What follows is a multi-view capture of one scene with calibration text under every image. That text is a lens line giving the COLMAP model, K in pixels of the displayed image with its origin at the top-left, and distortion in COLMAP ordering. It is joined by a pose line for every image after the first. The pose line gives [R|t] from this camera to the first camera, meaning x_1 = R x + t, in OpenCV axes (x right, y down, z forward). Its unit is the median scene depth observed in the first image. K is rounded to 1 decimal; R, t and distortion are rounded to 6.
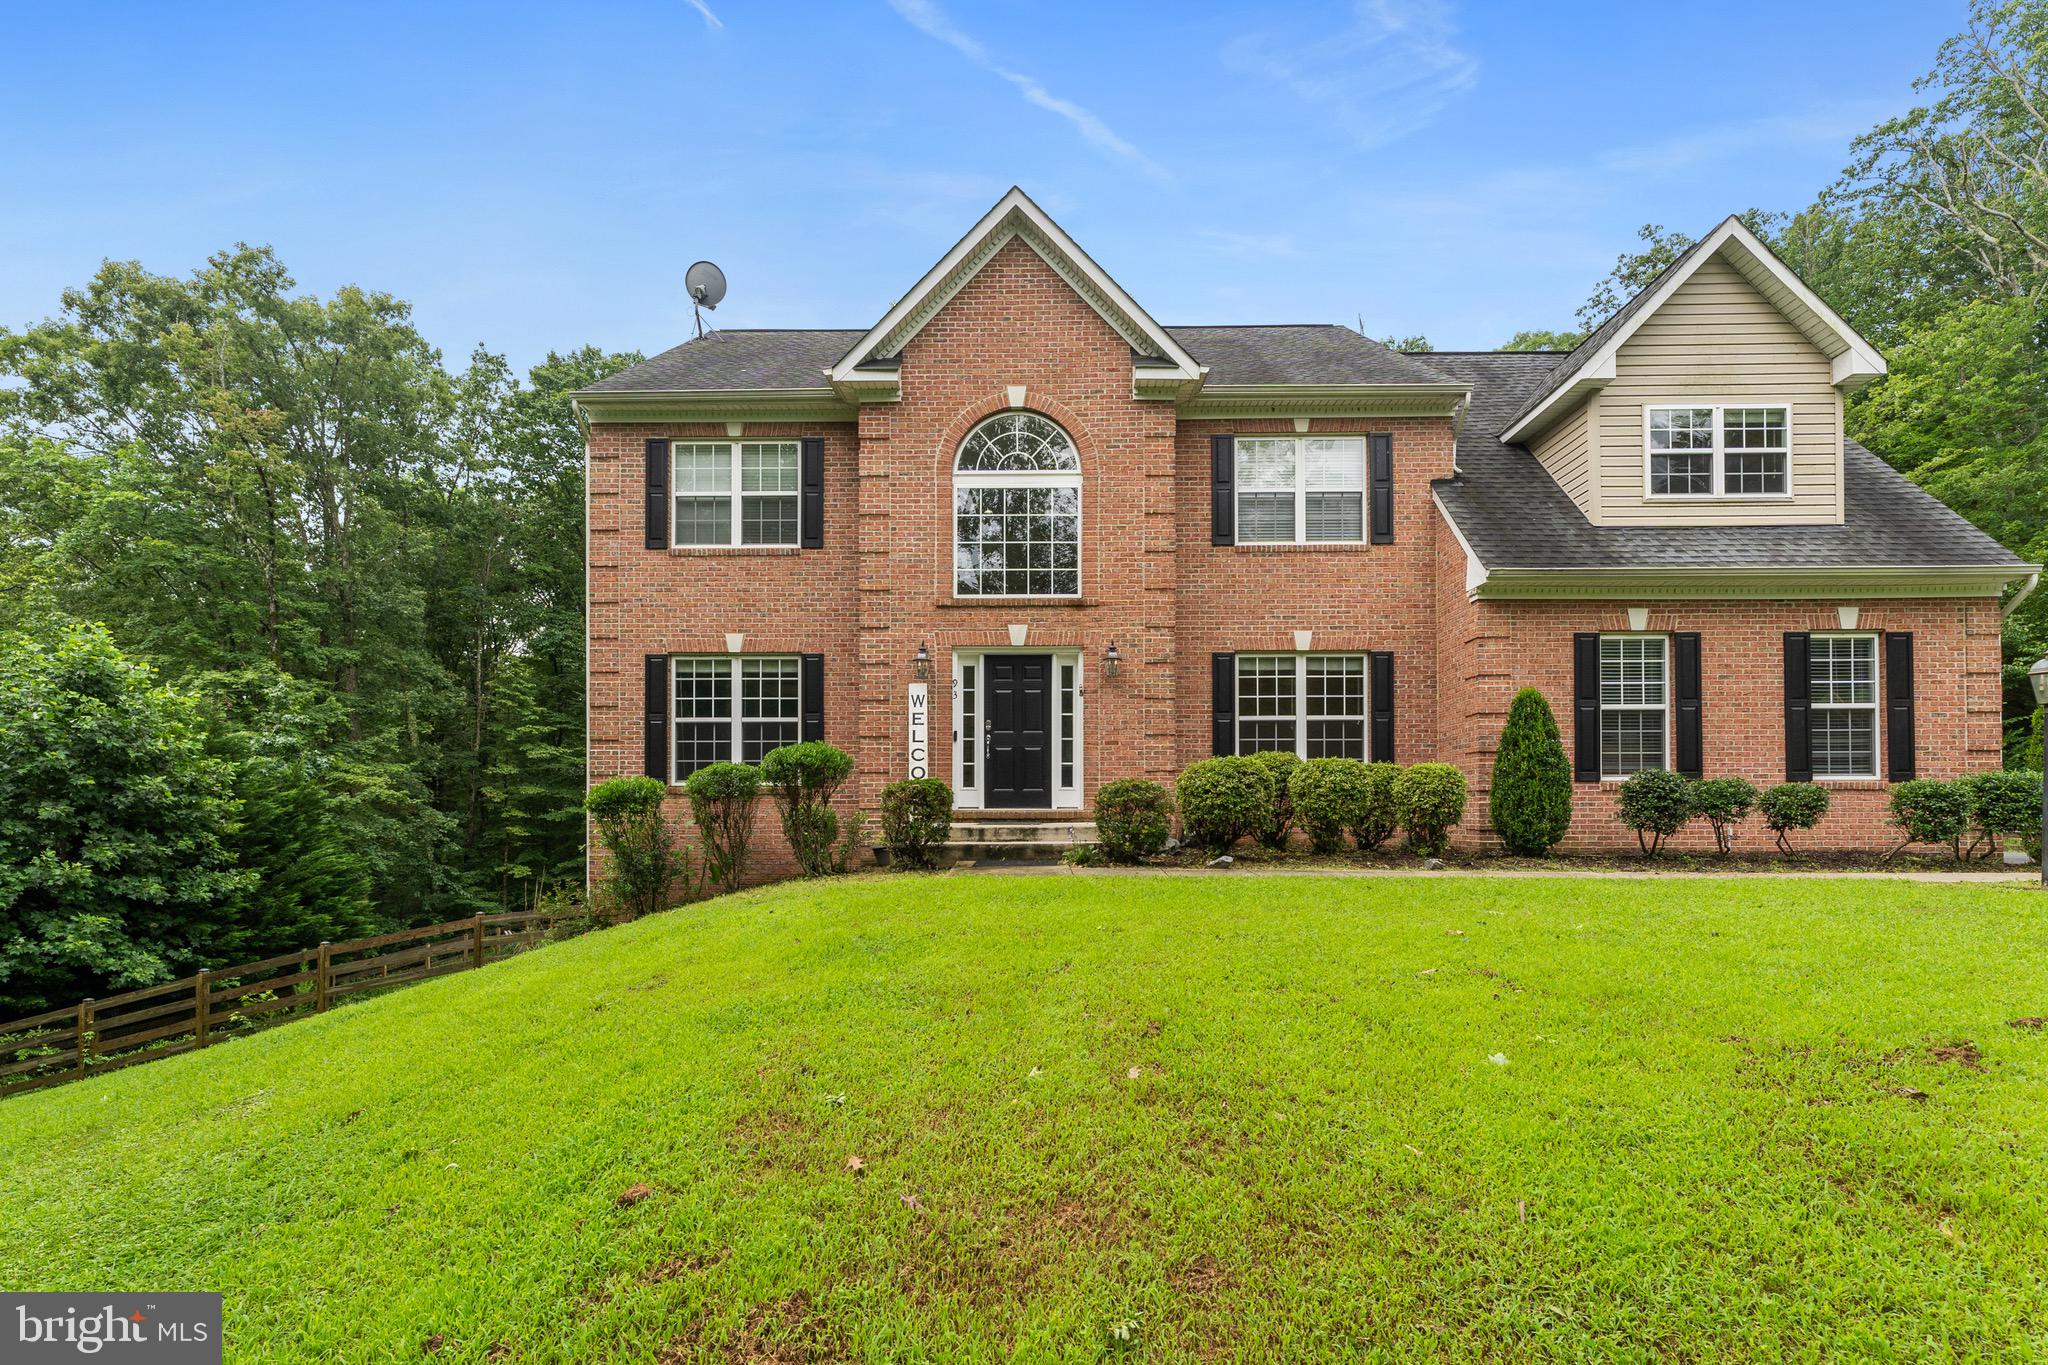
lens RADIAL K [[949.5, 0, 1031.5], [0, 949.5, 805.4], [0, 0, 1]] dist [0.001925, -0.000067]
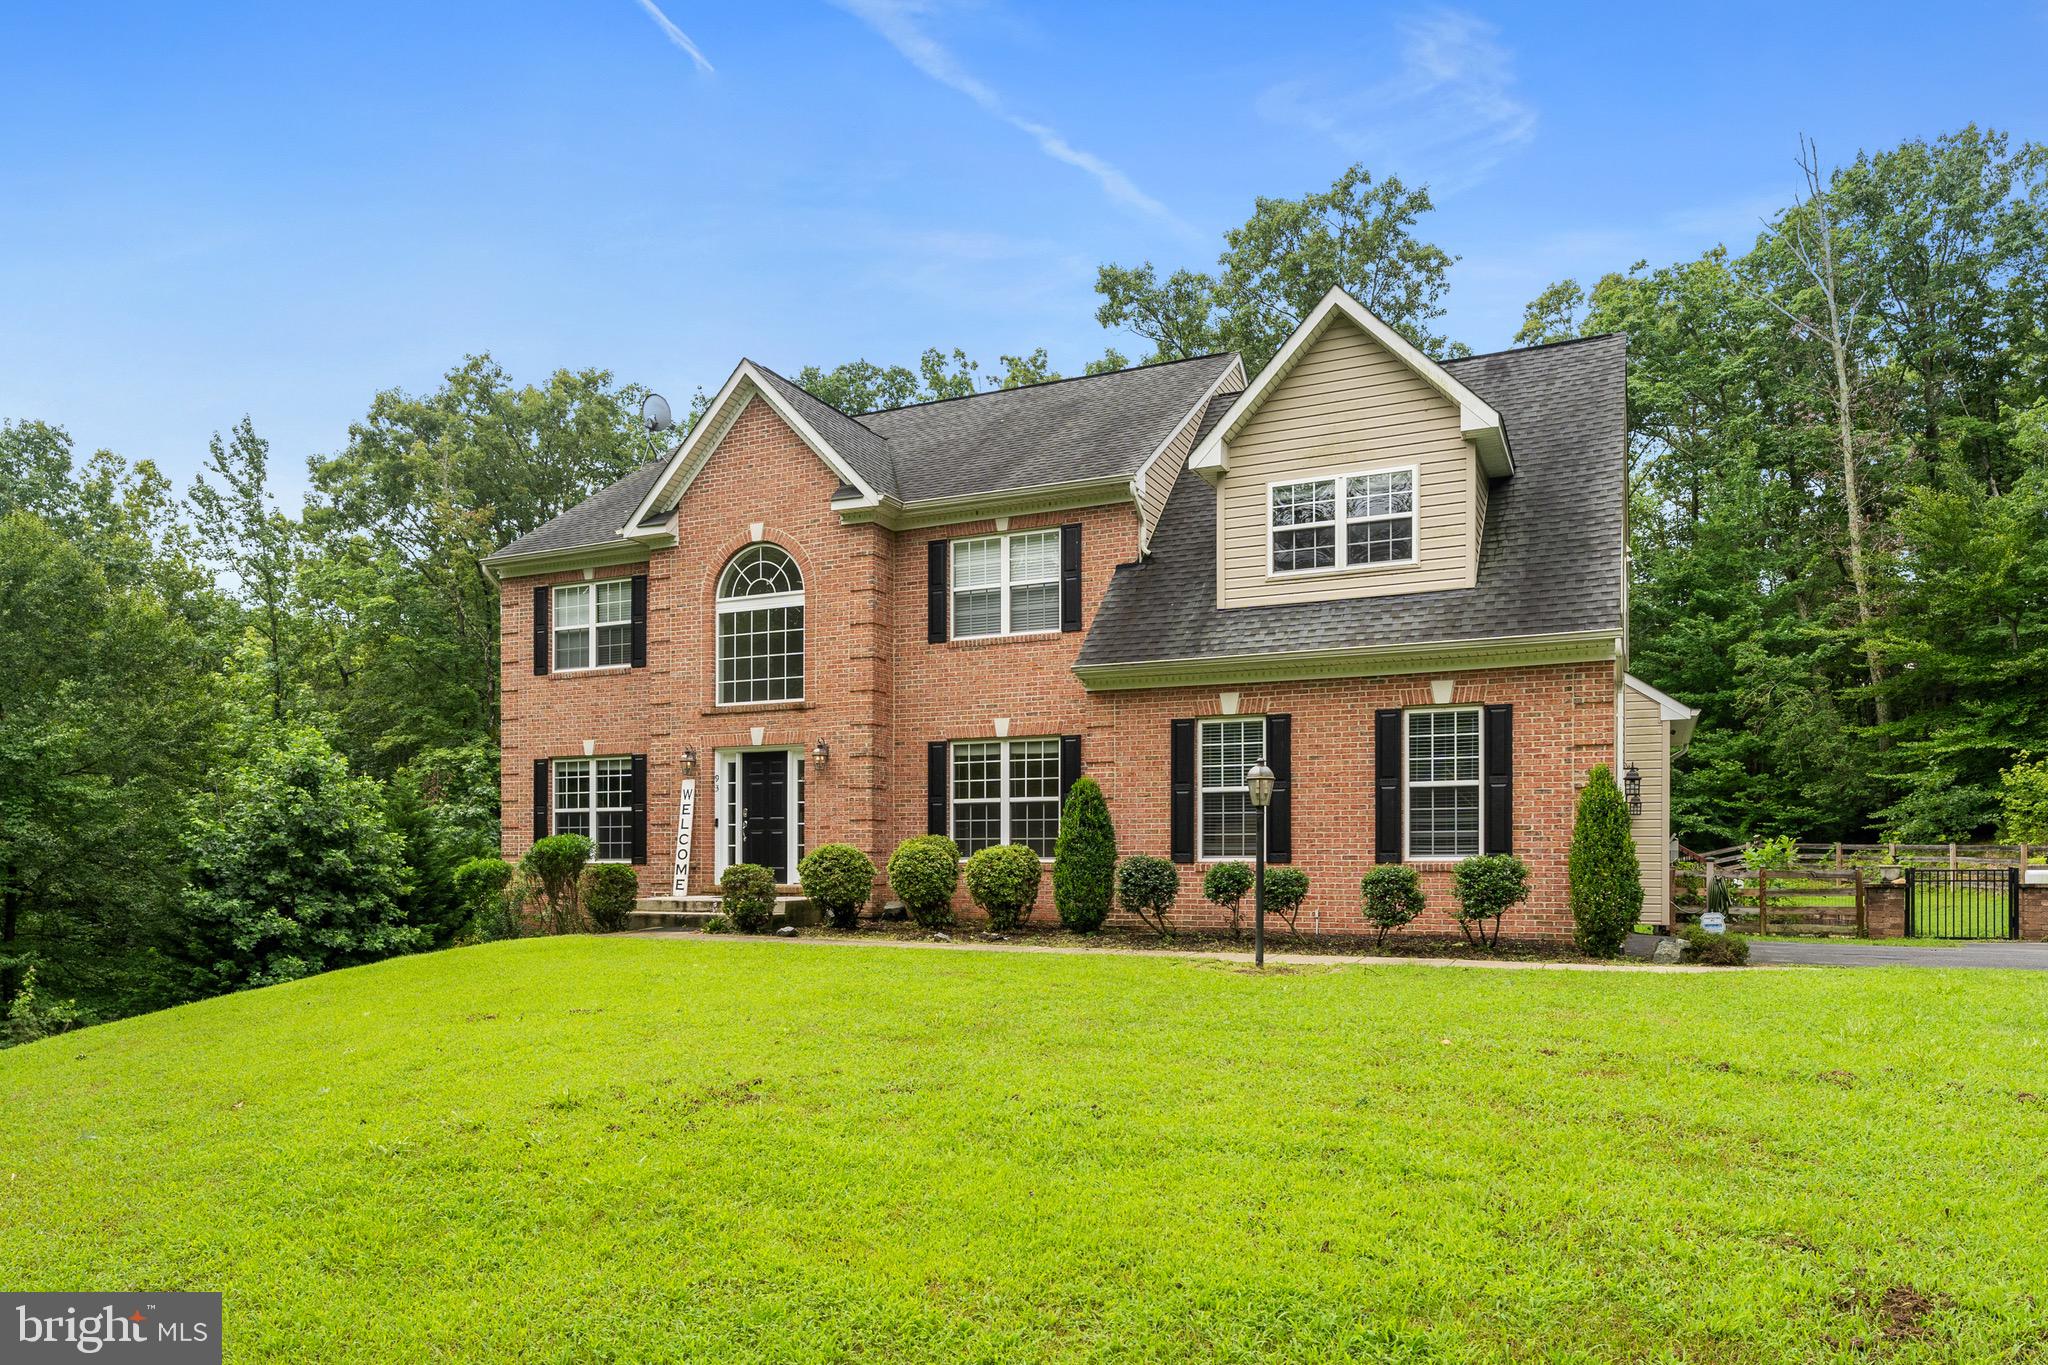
lens RADIAL K [[1330.1, 0, 1026.0], [0, 1330.1, 875.1], [0, 0, 1]] dist [-0.000772, -0.000187]
pose [[0.914067, 0.004120, -0.405542, 0.916711], [0.001579, 0.999905, 0.013717, -0.028790], [0.405560, -0.013179, 0.913974, -0.354263]]
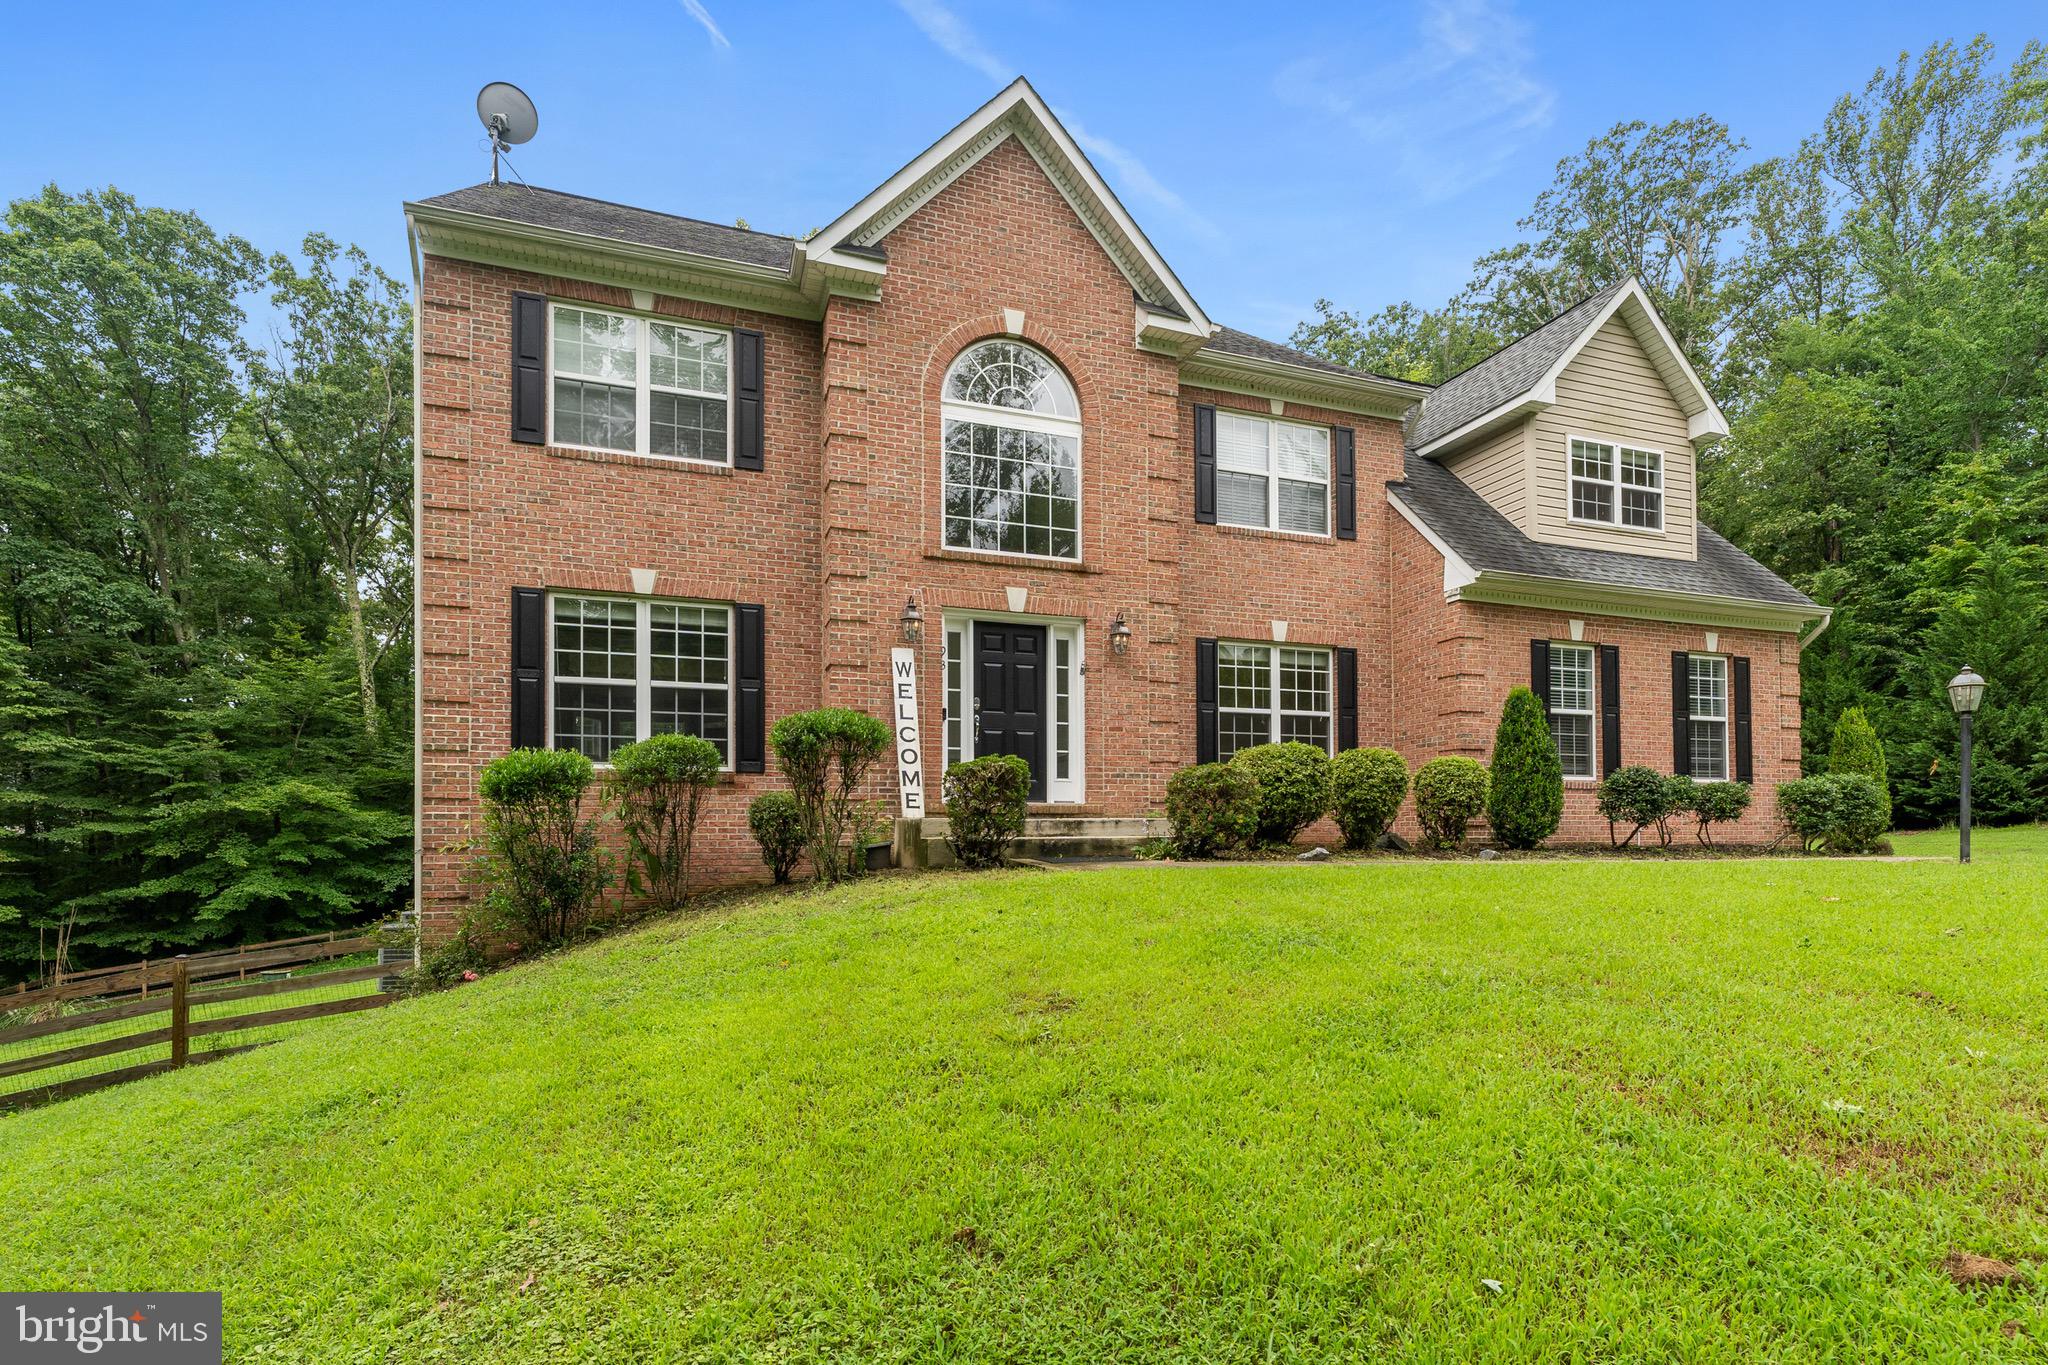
lens RADIAL K [[995.9, 0, 1021.8], [0, 995.9, 825.0], [0, 0, 1]] dist [0.001587, 0.000598]
pose [[0.934878, 0.002086, 0.354964, -0.315415], [-0.000043, 0.999983, -0.005763, 0.028227], [-0.354970, 0.005373, 0.934862, 0.151877]]
